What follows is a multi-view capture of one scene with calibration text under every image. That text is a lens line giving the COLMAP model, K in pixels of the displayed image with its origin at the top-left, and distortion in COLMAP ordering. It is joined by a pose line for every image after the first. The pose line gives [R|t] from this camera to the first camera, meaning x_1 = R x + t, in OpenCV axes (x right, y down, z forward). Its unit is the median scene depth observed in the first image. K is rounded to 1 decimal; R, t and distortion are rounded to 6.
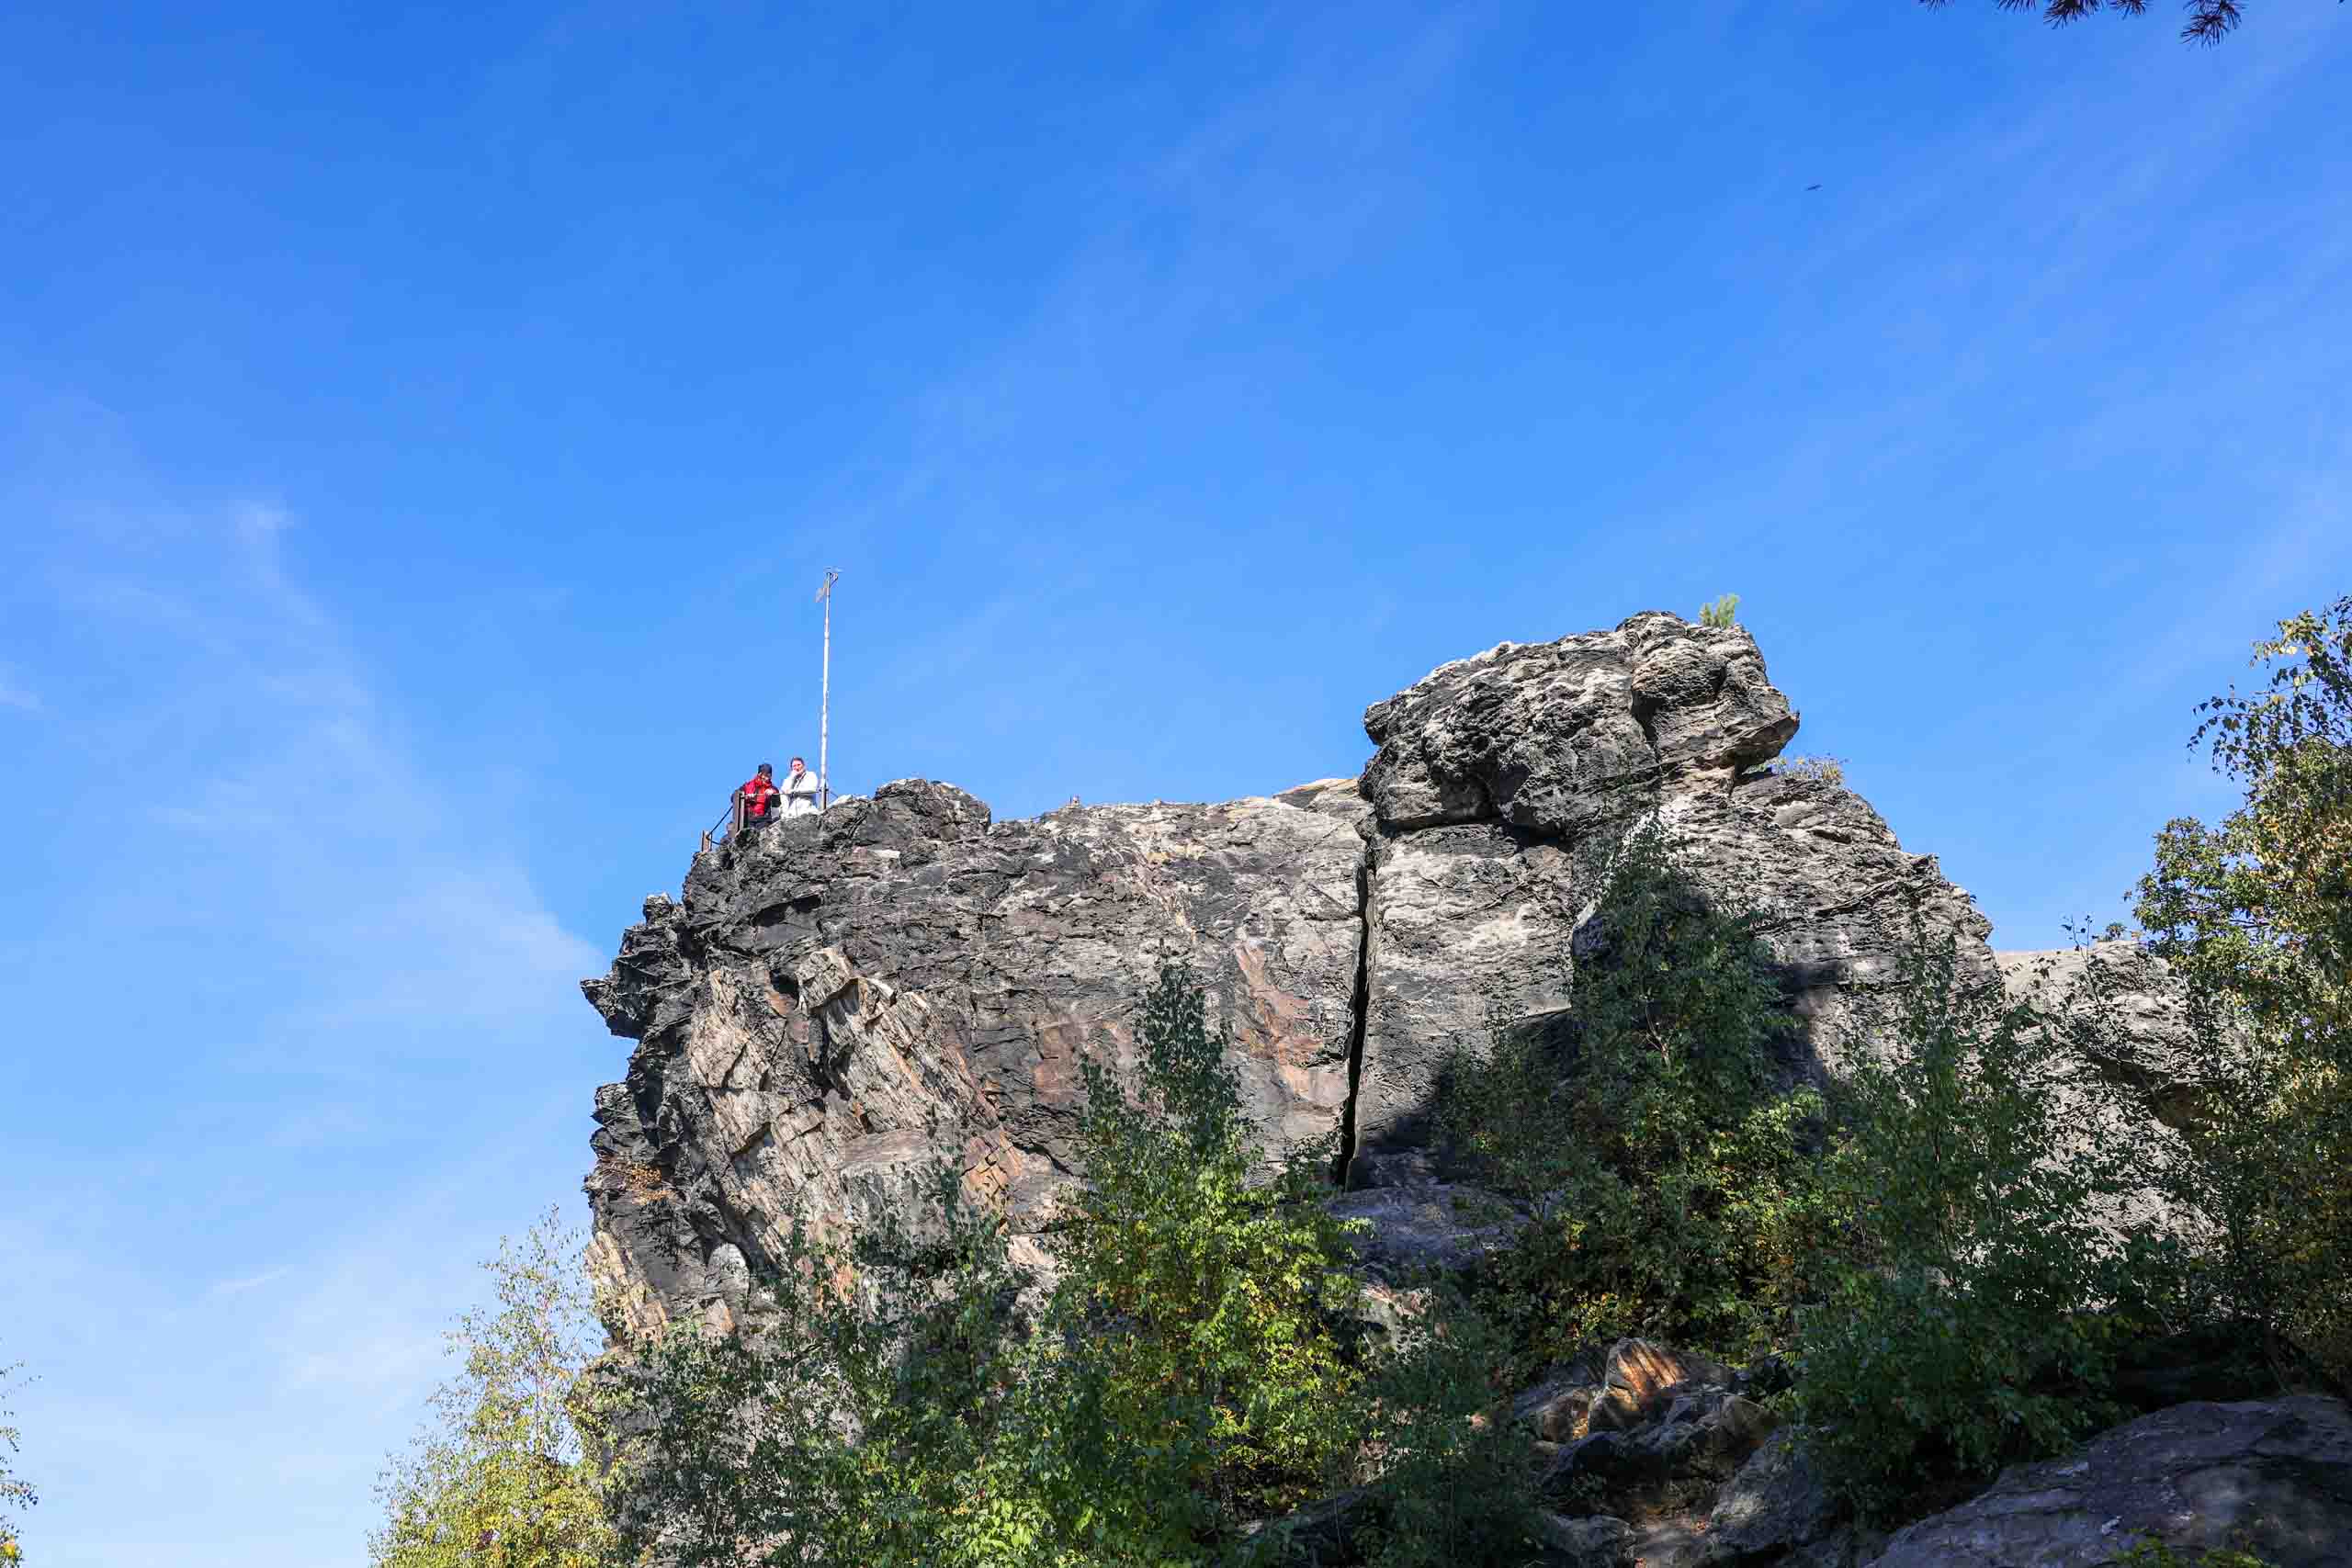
lens RADIAL K [[1892.4, 0, 1176.0], [0, 1892.4, 784.0], [0, 0, 1]] dist [-0.003111, -0.012653]
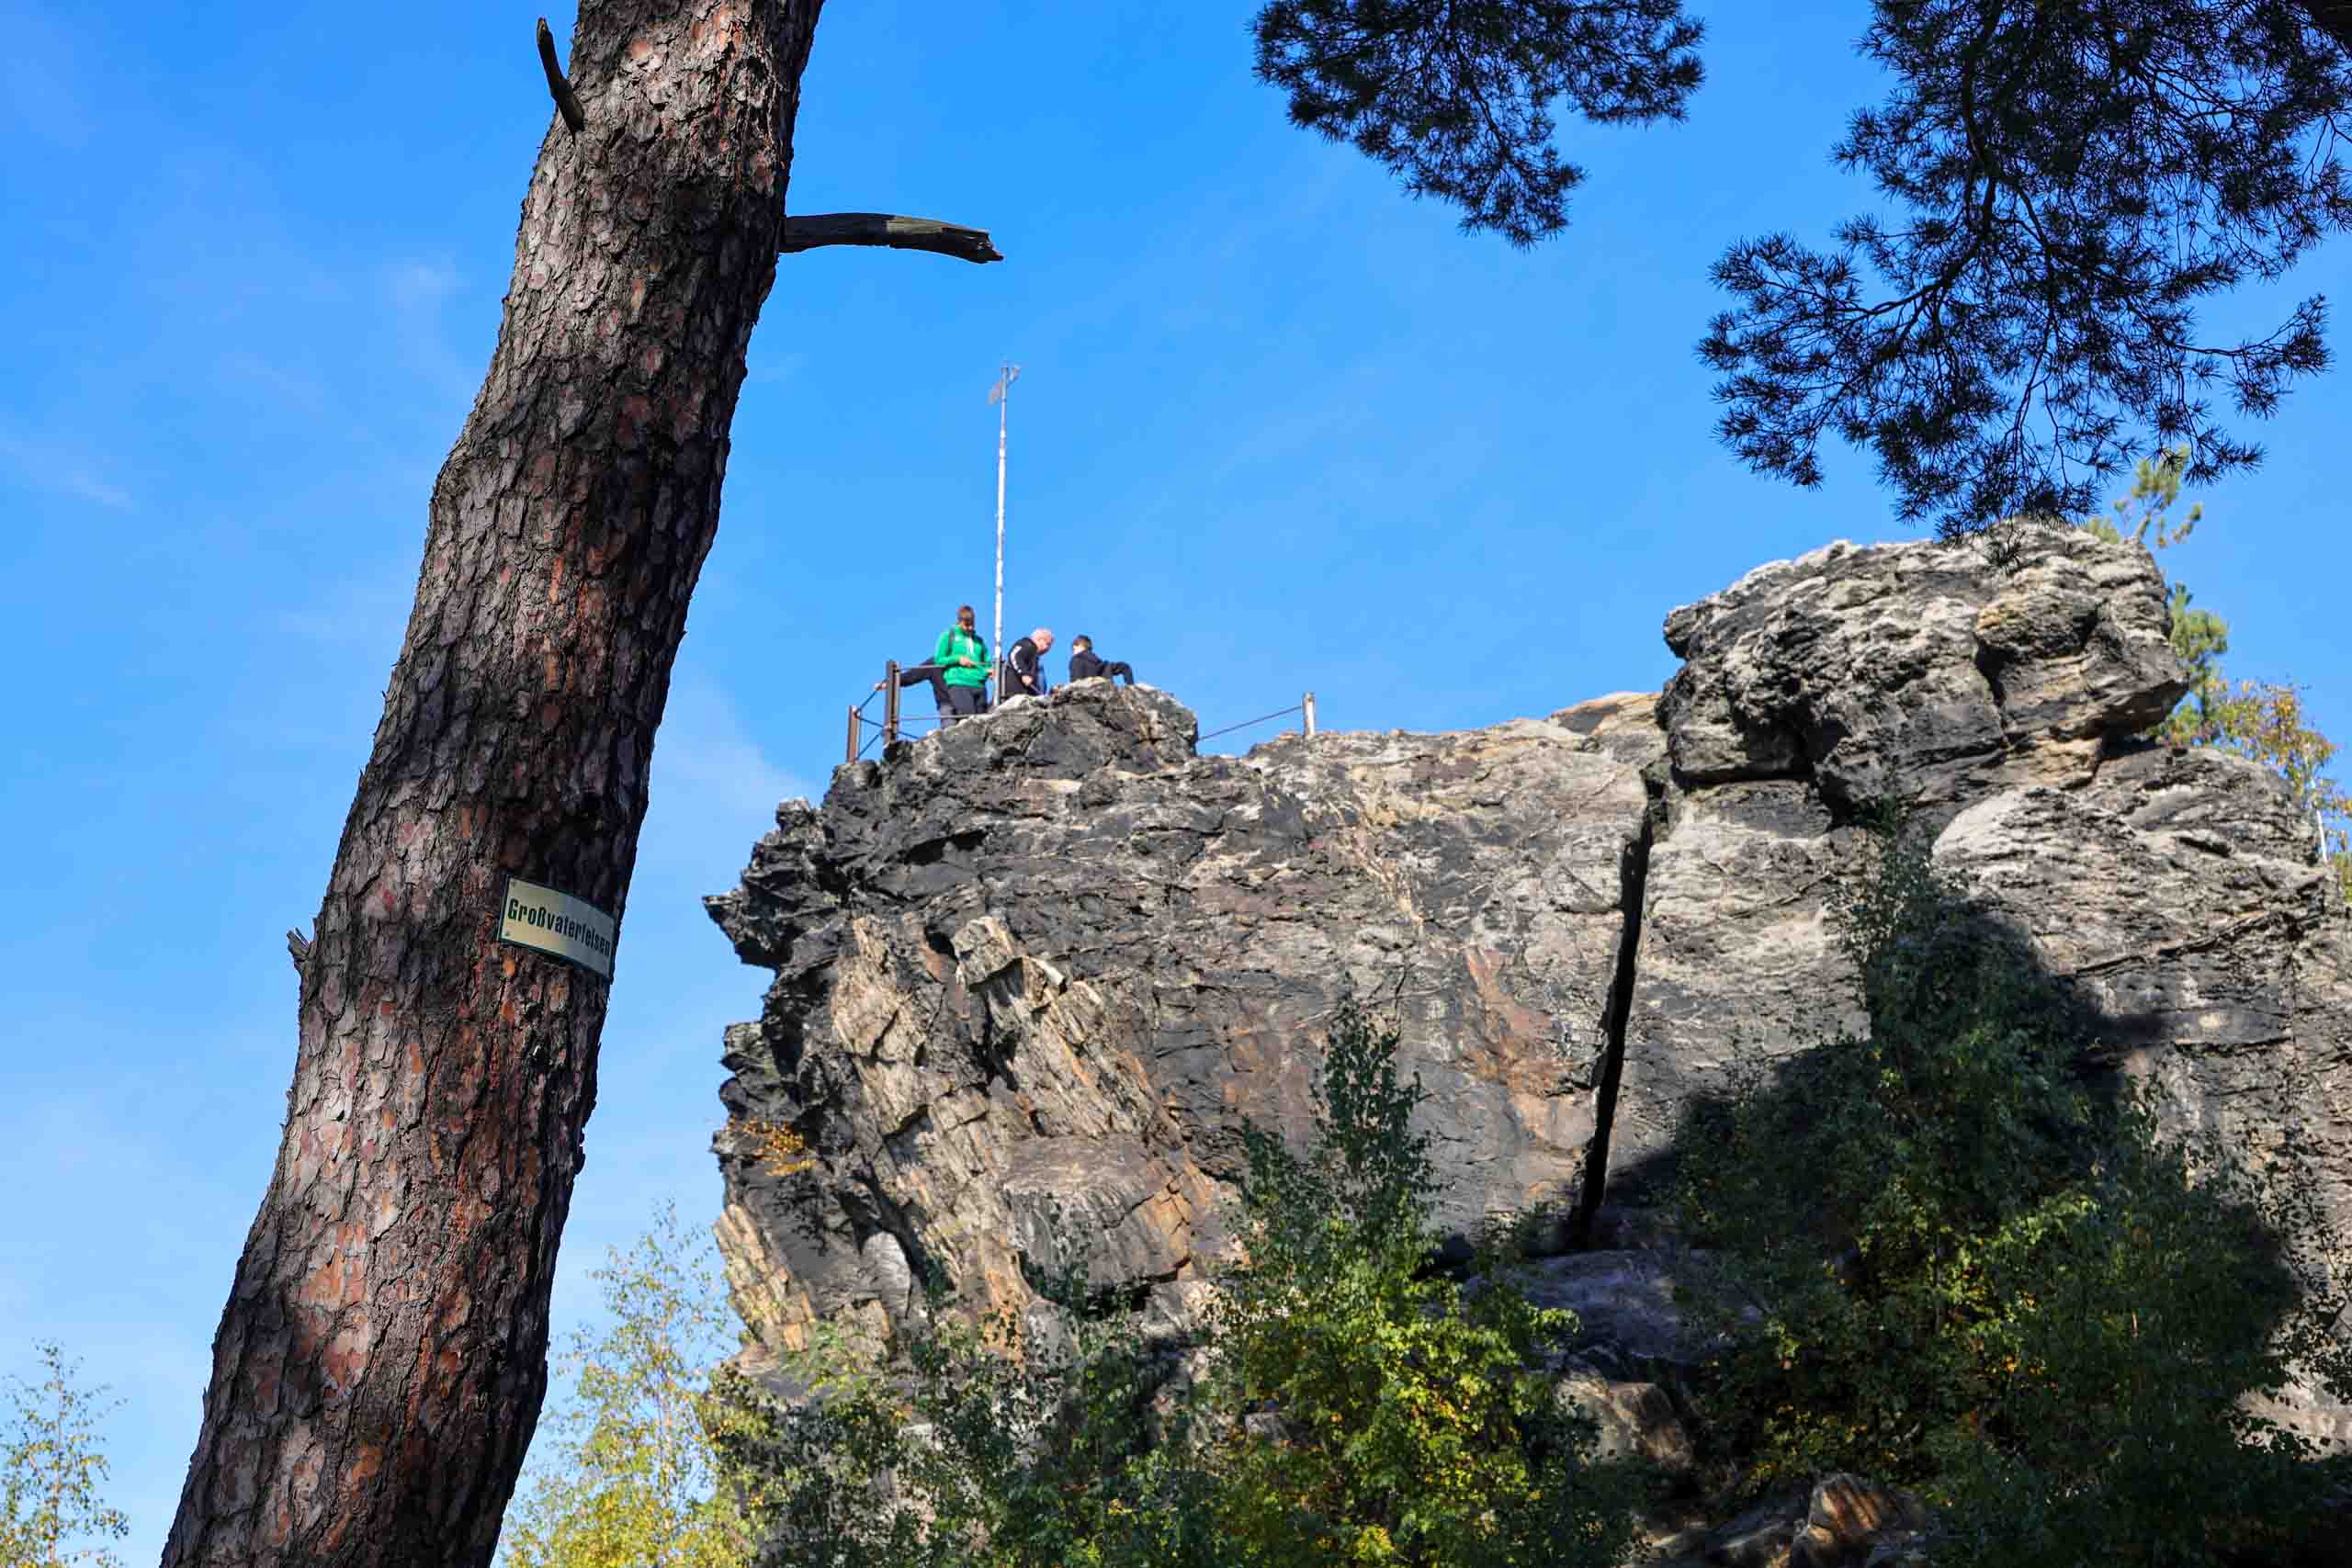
lens RADIAL K [[2860.4, 0, 1176.0], [0, 2860.4, 784.0], [0, 0, 1]] dist [0.031033, -0.028689]
pose [[0.989719, 0.014782, -0.142263, 0.078218], [0.002631, 0.992595, 0.121441, -0.128377], [0.143004, -0.120566, 0.982351, -0.220800]]
